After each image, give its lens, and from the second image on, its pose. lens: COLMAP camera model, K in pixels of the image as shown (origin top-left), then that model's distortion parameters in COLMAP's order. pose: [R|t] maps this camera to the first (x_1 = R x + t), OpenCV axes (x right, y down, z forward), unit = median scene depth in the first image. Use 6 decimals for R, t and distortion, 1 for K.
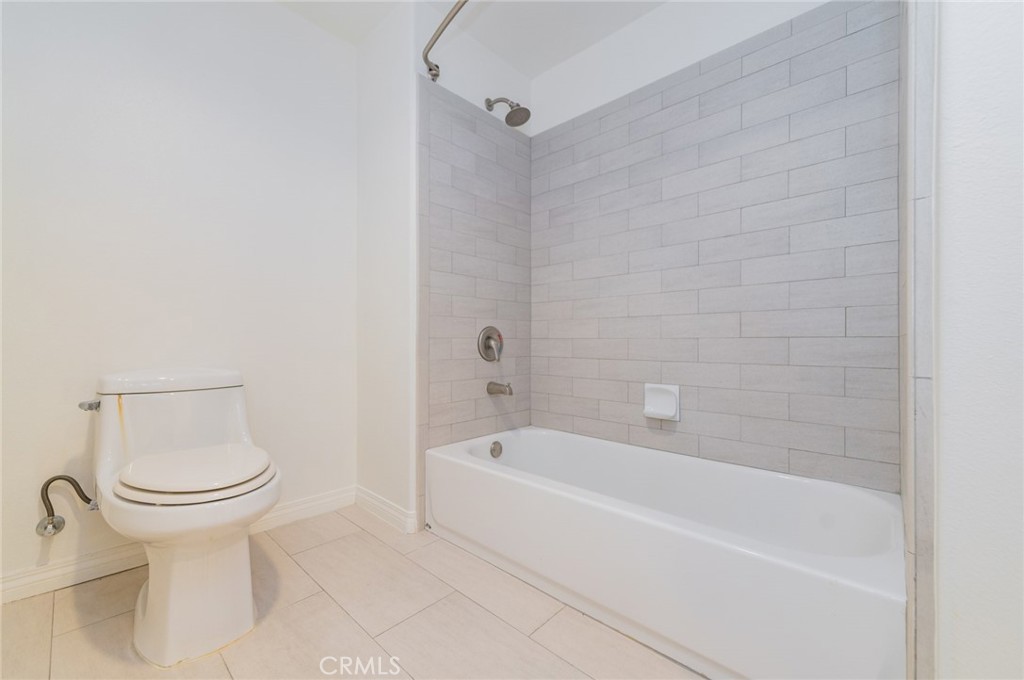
lens RADIAL K [[409.7, 0, 511.9], [0, 409.7, 349.7], [0, 0, 1]] dist [0.008258, -0.000371]
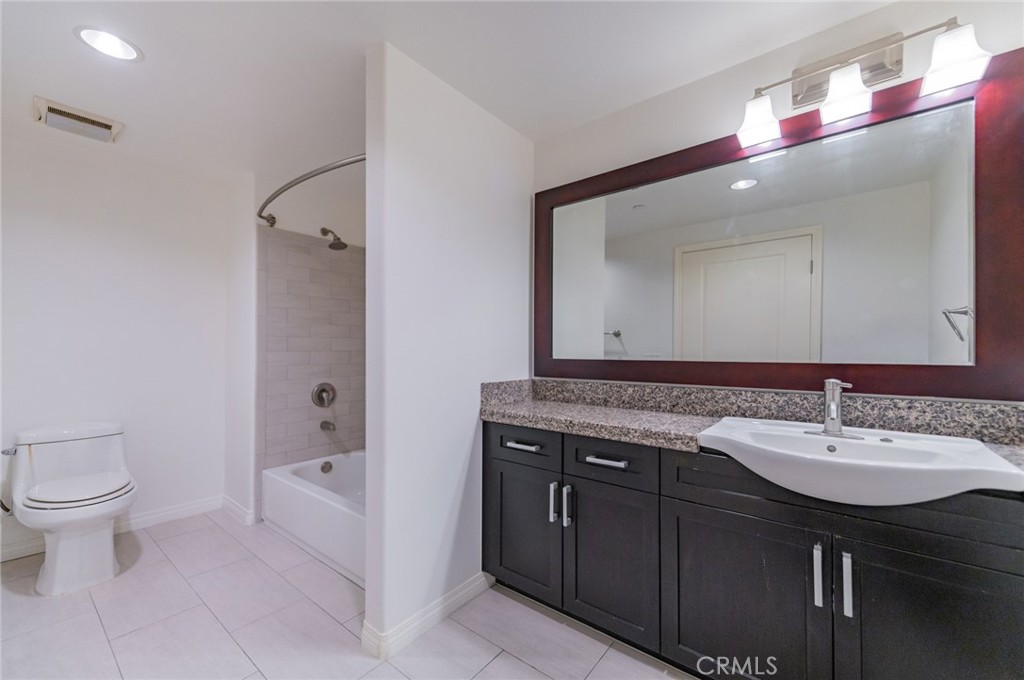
lens RADIAL K [[409.7, 0, 543.7], [0, 409.7, 352.6], [0, 0, 1]] dist [0.008258, -0.000371]
pose [[0.994247, 0.003428, 0.107057, 0.668667], [-0.003065, 0.999989, -0.003548, -0.190933], [-0.107068, 0.003199, 0.994247, -0.636001]]
